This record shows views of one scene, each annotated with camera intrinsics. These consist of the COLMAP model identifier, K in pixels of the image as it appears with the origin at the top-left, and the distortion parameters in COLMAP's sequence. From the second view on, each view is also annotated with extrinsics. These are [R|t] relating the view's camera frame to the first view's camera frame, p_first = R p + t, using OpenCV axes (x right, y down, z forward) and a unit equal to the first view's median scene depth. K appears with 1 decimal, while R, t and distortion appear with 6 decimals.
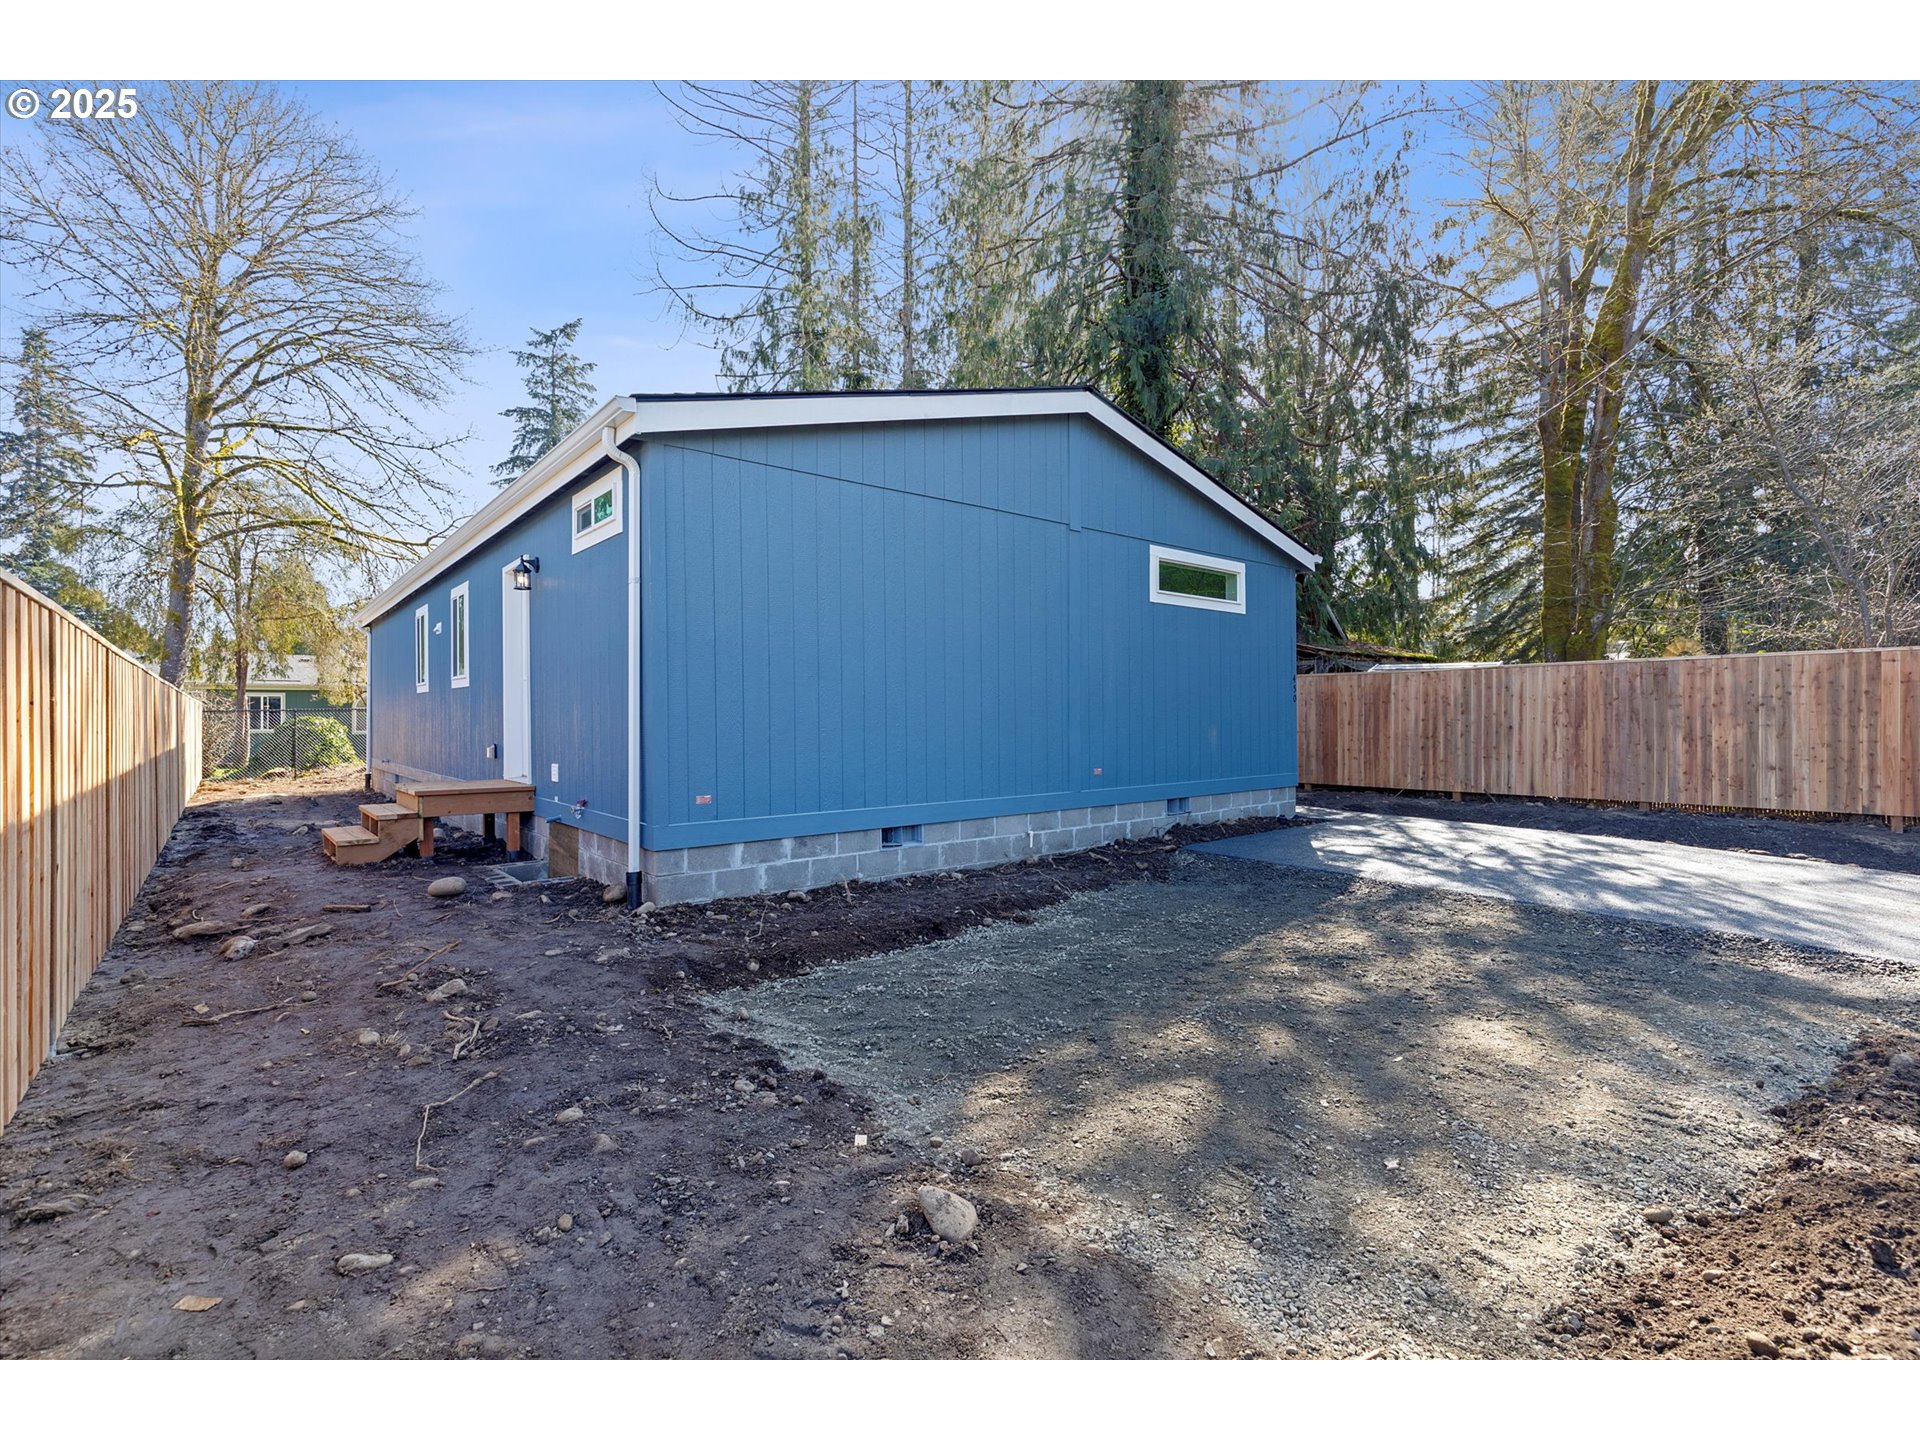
lens RADIAL K [[866.9, 0, 957.3], [0, 866.9, 722.1], [0, 0, 1]] dist [-0.000377, -0.000285]
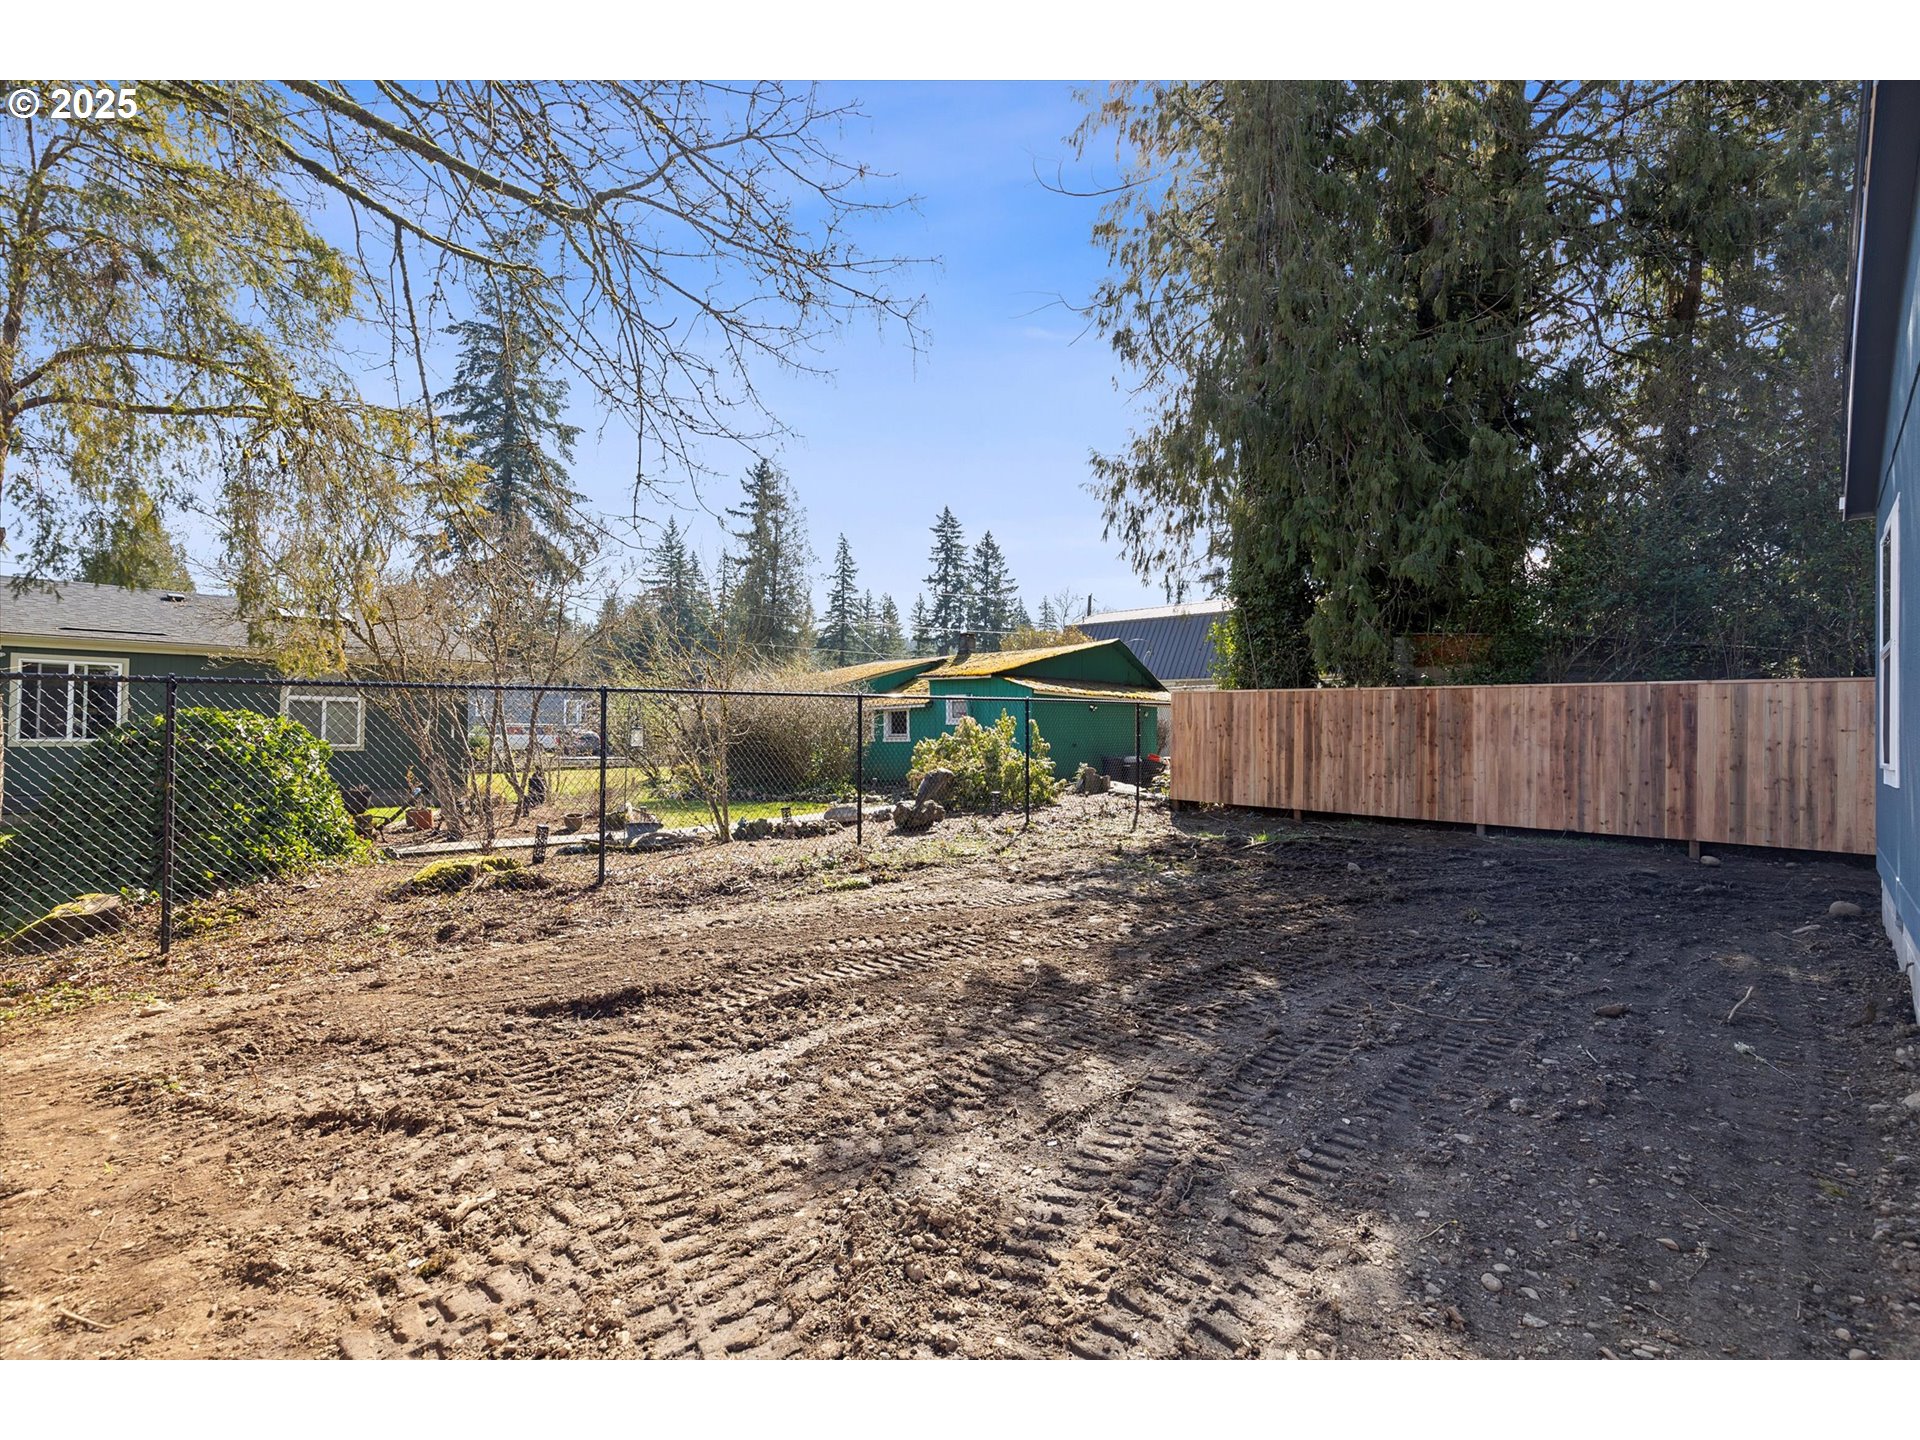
lens RADIAL K [[866.9, 0, 957.3], [0, 866.9, 722.1], [0, 0, 1]] dist [-0.000377, -0.000285]
pose [[0.993943, 0.024246, 0.107191, -0.144623], [-0.022449, 0.999587, -0.017935, -0.000579], [-0.107582, 0.015420, 0.994077, 0.185825]]
